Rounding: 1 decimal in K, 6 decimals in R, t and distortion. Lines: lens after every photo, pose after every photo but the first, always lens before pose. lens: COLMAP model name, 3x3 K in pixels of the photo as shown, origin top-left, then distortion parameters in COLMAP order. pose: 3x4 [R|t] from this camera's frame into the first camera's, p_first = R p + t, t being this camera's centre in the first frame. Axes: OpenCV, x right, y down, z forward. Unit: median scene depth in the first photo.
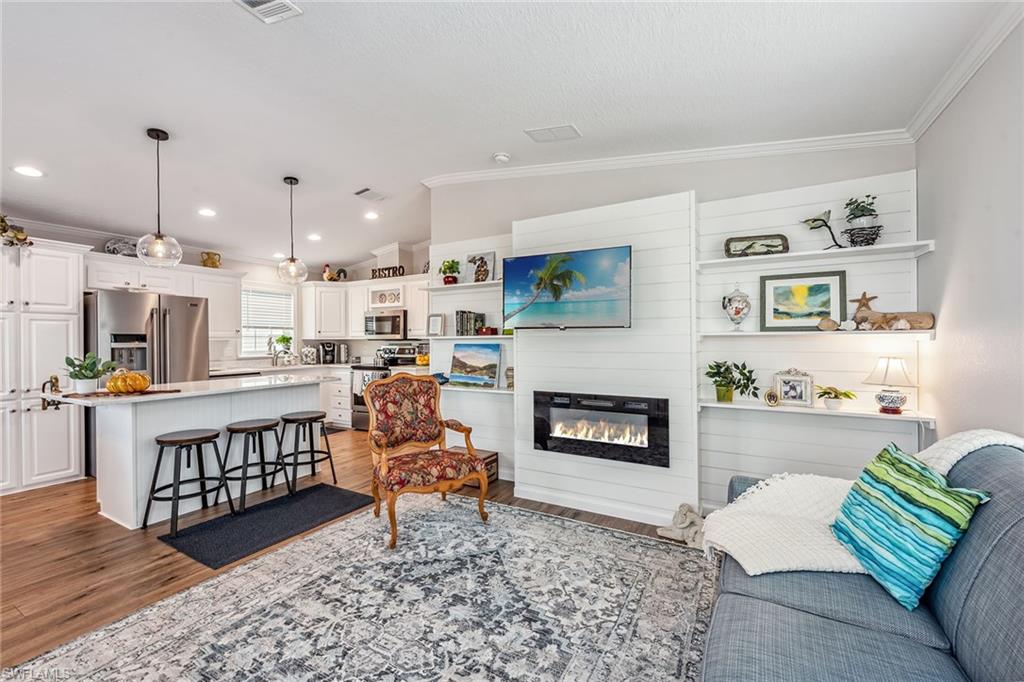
lens RADIAL K [[413.8, 0, 512.0], [0, 413.8, 341.0], [0, 0, 1]] dist [0.002563, -0.000205]
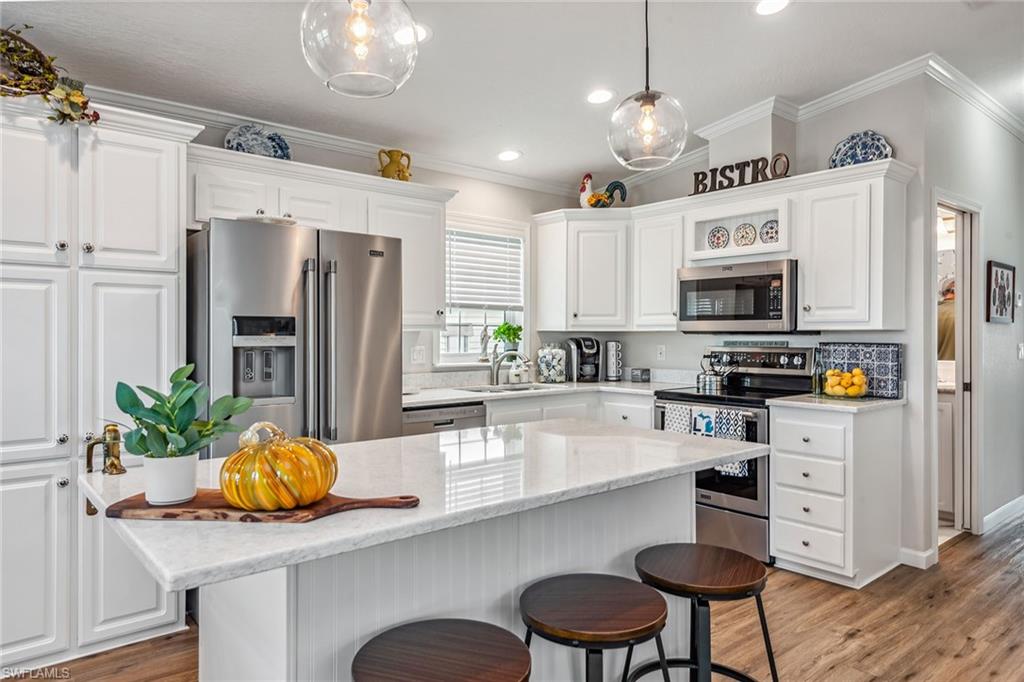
lens RADIAL K [[658.2, 0, 512.3], [0, 658.2, 333.0], [0, 0, 1]] dist [0.024178, -0.000903]
pose [[0.933500, 0.005278, -0.358539, -0.281961], [-0.006630, 0.999975, -0.002542, 0.000760], [0.358517, 0.004750, 0.933511, 0.290134]]
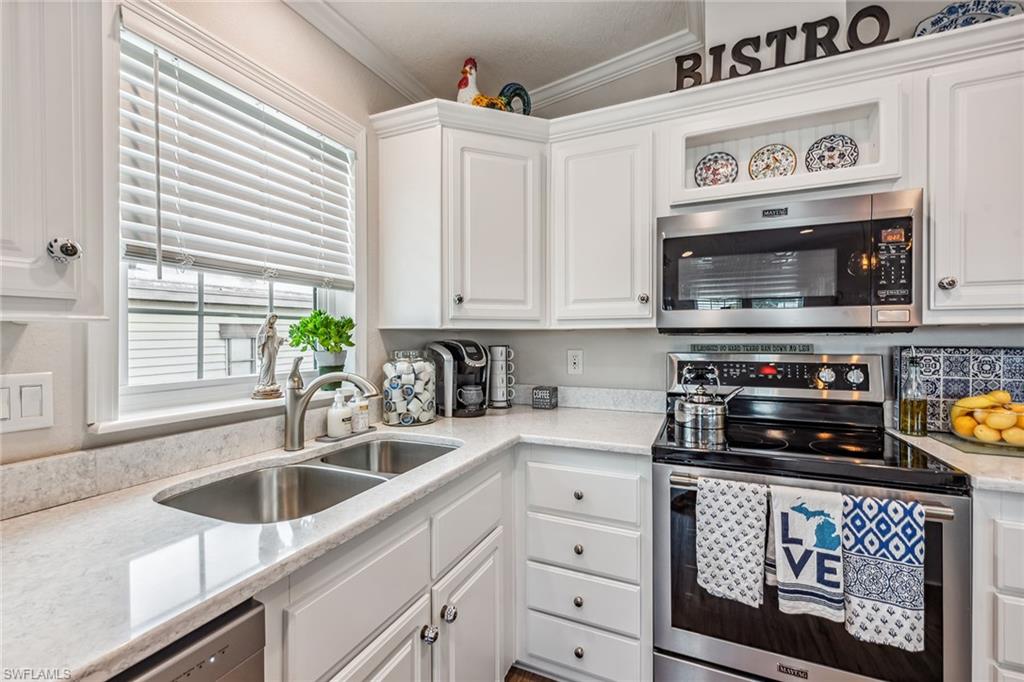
lens RADIAL K [[432.3, 0, 512.0], [0, 432.3, 341.0], [0, 0, 1]] dist [0.001342, -0.000022]
pose [[0.996757, 0.001602, 0.080453, -0.489237], [-0.002168, 0.999974, 0.006949, 0.001965], [-0.080439, -0.007100, 0.996734, 0.784785]]
